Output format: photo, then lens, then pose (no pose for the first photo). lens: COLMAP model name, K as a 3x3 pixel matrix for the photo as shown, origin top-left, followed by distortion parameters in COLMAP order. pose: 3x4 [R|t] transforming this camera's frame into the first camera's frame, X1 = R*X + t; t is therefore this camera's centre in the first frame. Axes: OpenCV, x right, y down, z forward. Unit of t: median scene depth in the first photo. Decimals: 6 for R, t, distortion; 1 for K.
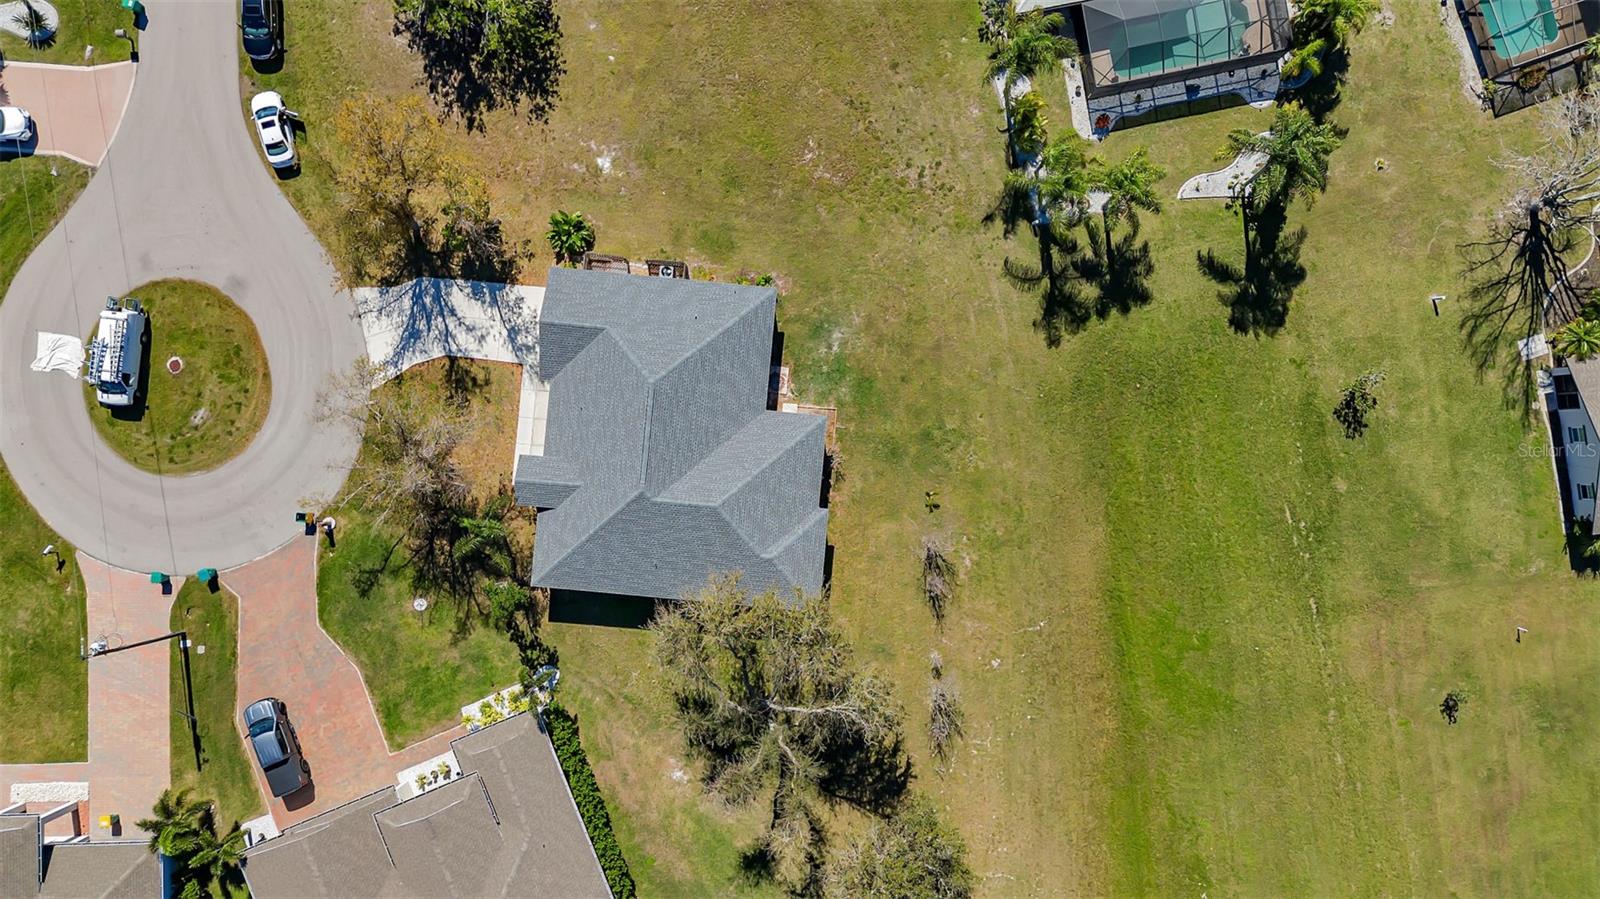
lens RADIAL K [[1172.1, 0, 800.0], [0, 1172.1, 449.5], [0, 0, 1]] dist [0.097299, -0.109469]
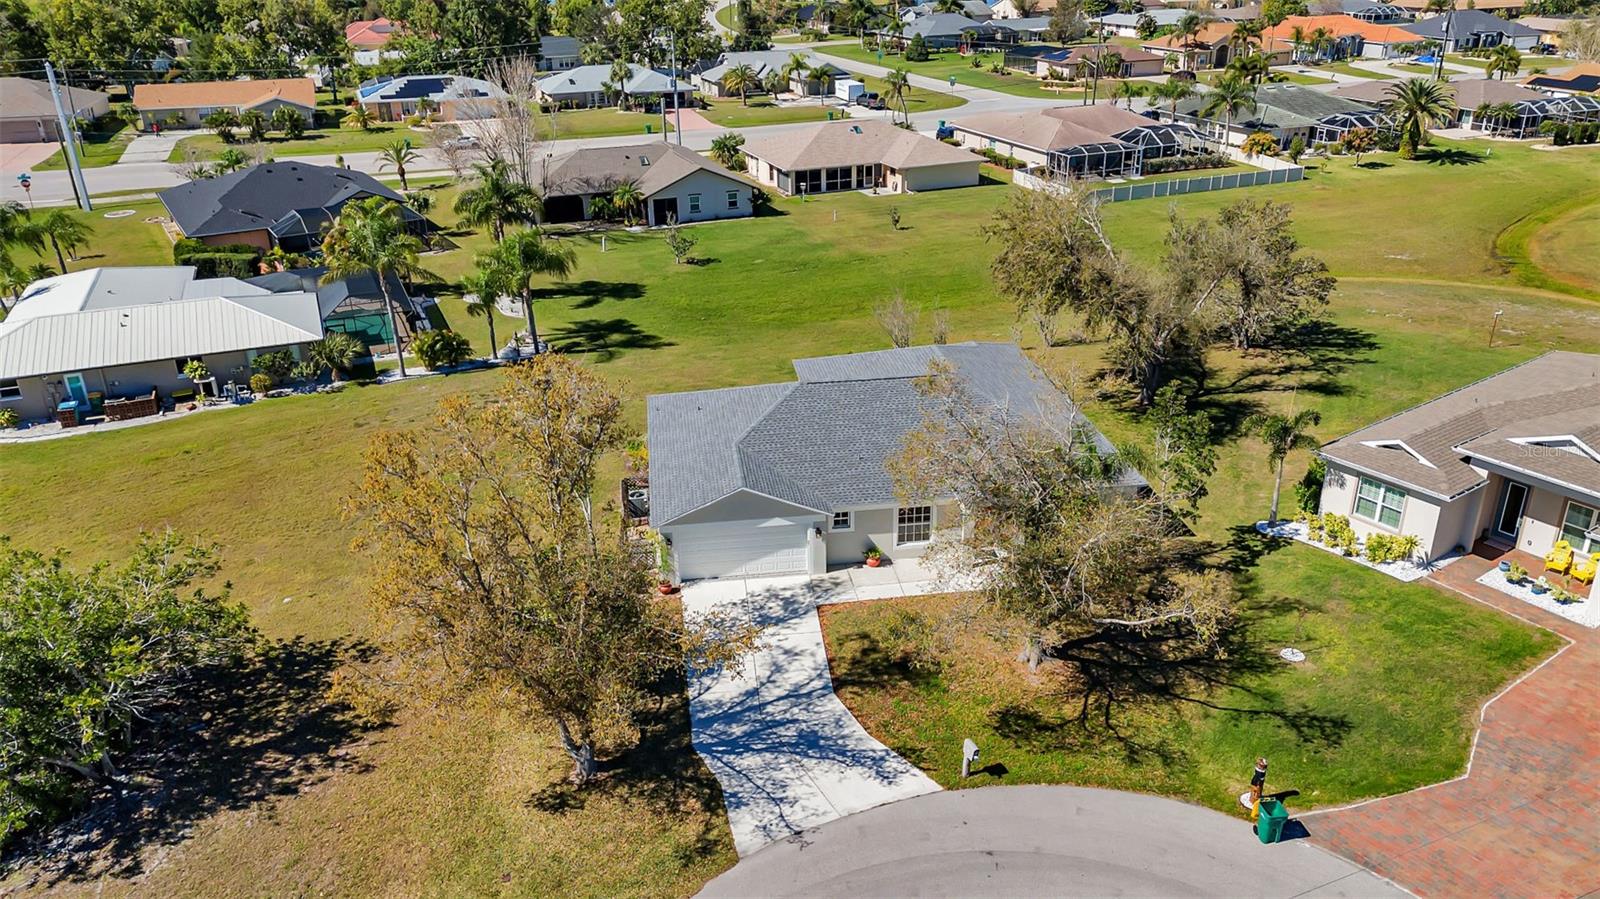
lens RADIAL K [[1172.1, 0, 800.0], [0, 1172.1, 449.5], [0, 0, 1]] dist [0.097299, -0.109469]
pose [[-0.219423, -0.369386, 0.902999, -0.730908], [0.975507, -0.097761, 0.197051, -0.187942], [0.015490, 0.924119, 0.381790, 0.704527]]
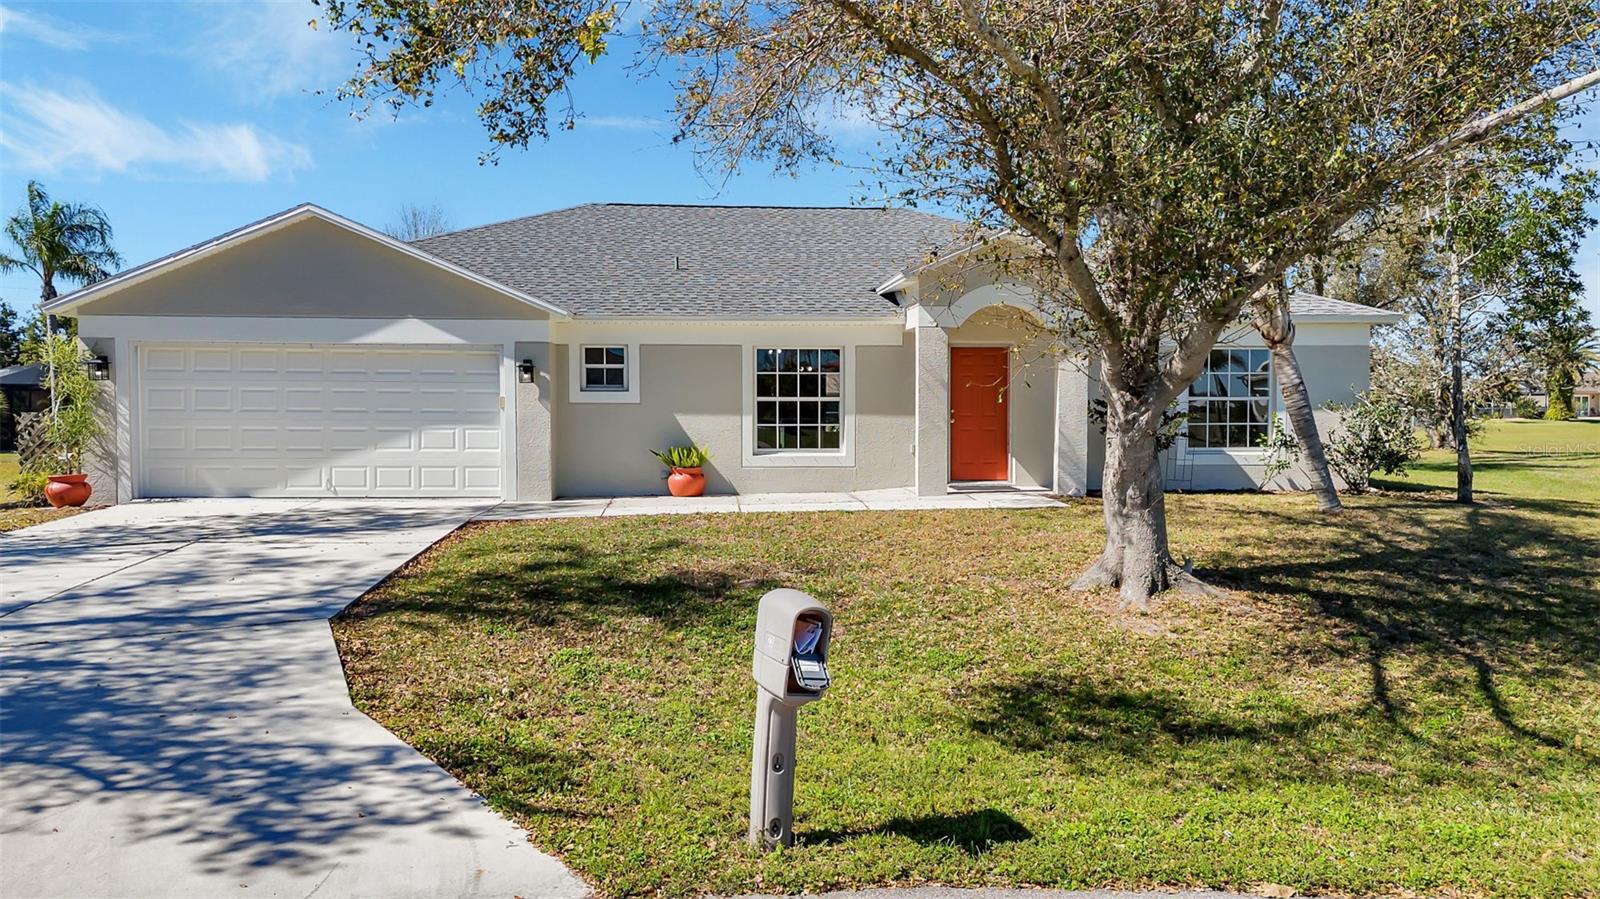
lens RADIAL K [[1172.1, 0, 800.0], [0, 1172.1, 449.5], [0, 0, 1]] dist [0.097299, -0.109469]
pose [[-0.167036, -0.011784, 0.985880, -0.438218], [0.985950, -0.002933, 0.167013, -0.051324], [0.000924, 0.999926, 0.012108, 0.984674]]
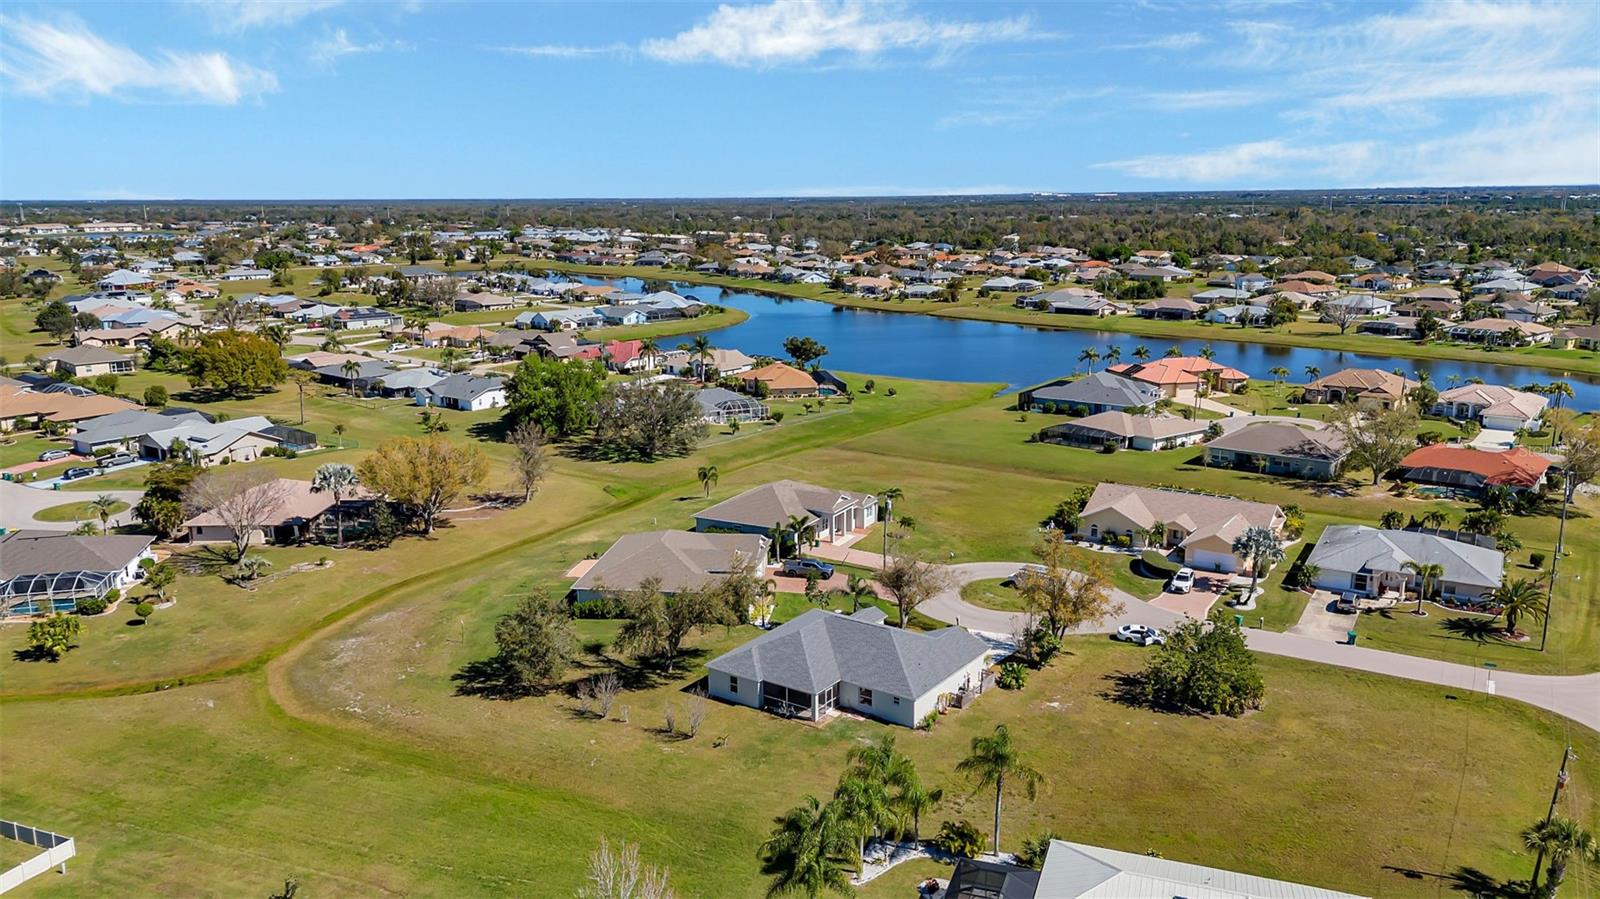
lens RADIAL K [[1172.1, 0, 800.0], [0, 1172.1, 449.5], [0, 0, 1]] dist [0.097299, -0.109469]
pose [[-0.504774, 0.207068, -0.838049, 1.092353], [-0.862889, -0.092898, 0.496782, -0.648743], [0.025014, 0.973906, 0.225569, 0.385729]]
